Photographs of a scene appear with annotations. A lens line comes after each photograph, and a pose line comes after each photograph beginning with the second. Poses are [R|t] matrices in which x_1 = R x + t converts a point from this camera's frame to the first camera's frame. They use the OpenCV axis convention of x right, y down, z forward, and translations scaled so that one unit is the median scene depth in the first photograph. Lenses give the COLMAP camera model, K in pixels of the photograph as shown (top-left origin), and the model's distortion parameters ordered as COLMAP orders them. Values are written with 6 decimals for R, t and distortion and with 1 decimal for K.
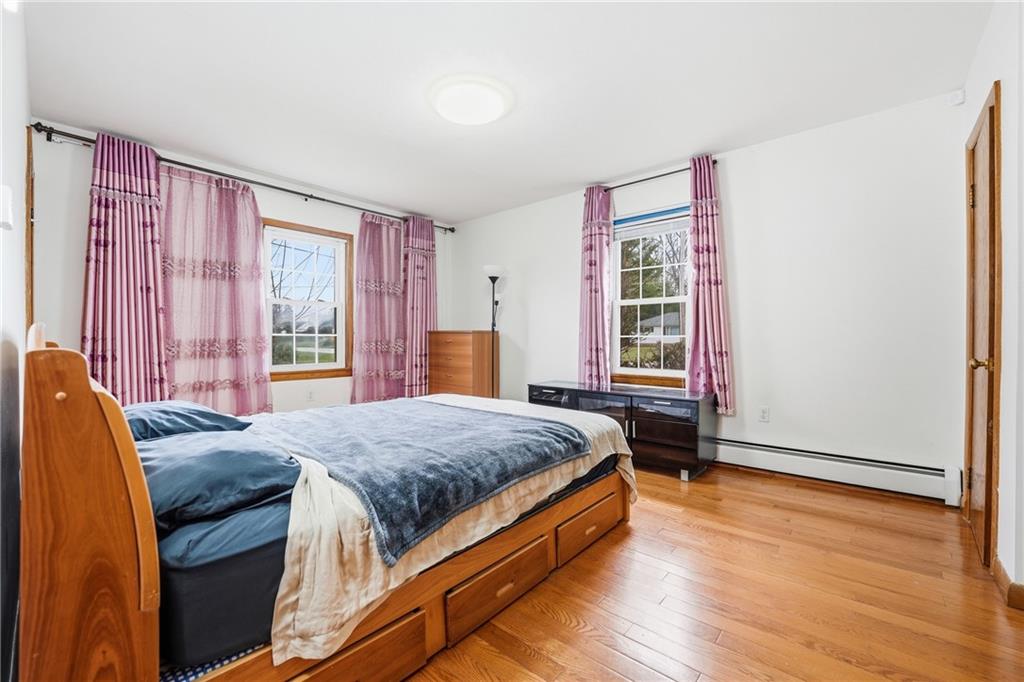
lens RADIAL K [[421.0, 0, 517.6], [0, 421.0, 340.9], [0, 0, 1]] dist [-0.021879, 0.000127]
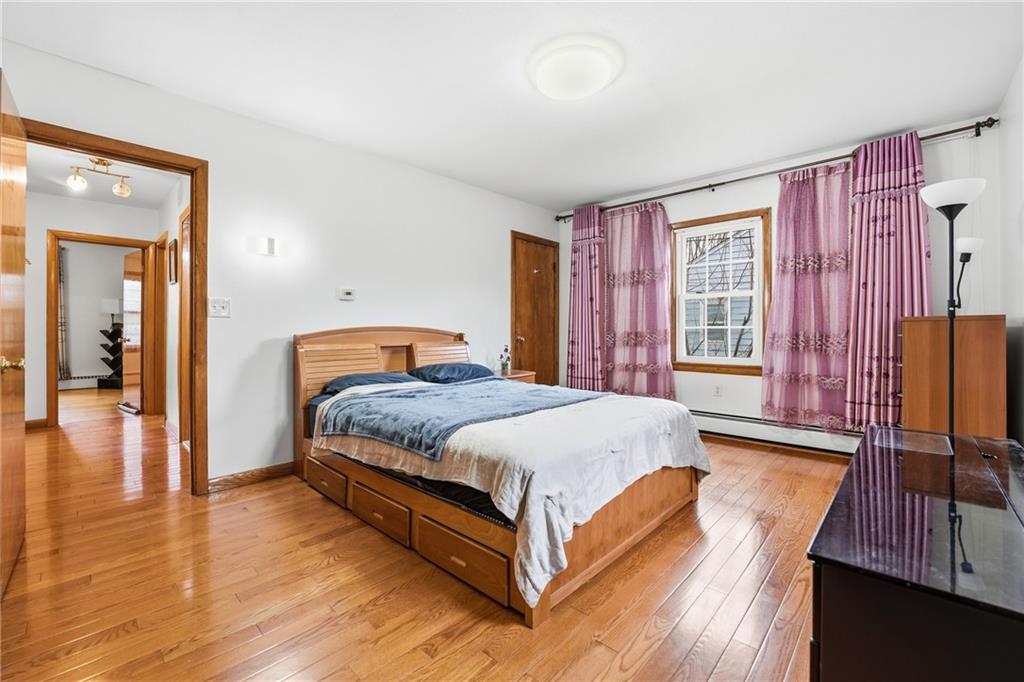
lens RADIAL K [[421.0, 0, 517.6], [0, 421.0, 340.9], [0, 0, 1]] dist [-0.021879, 0.000127]
pose [[-0.044819, 0.021313, -0.998768, 0.471186], [-0.008495, 0.999728, 0.021715, -0.000872], [0.998959, 0.009458, -0.044626, 0.550613]]
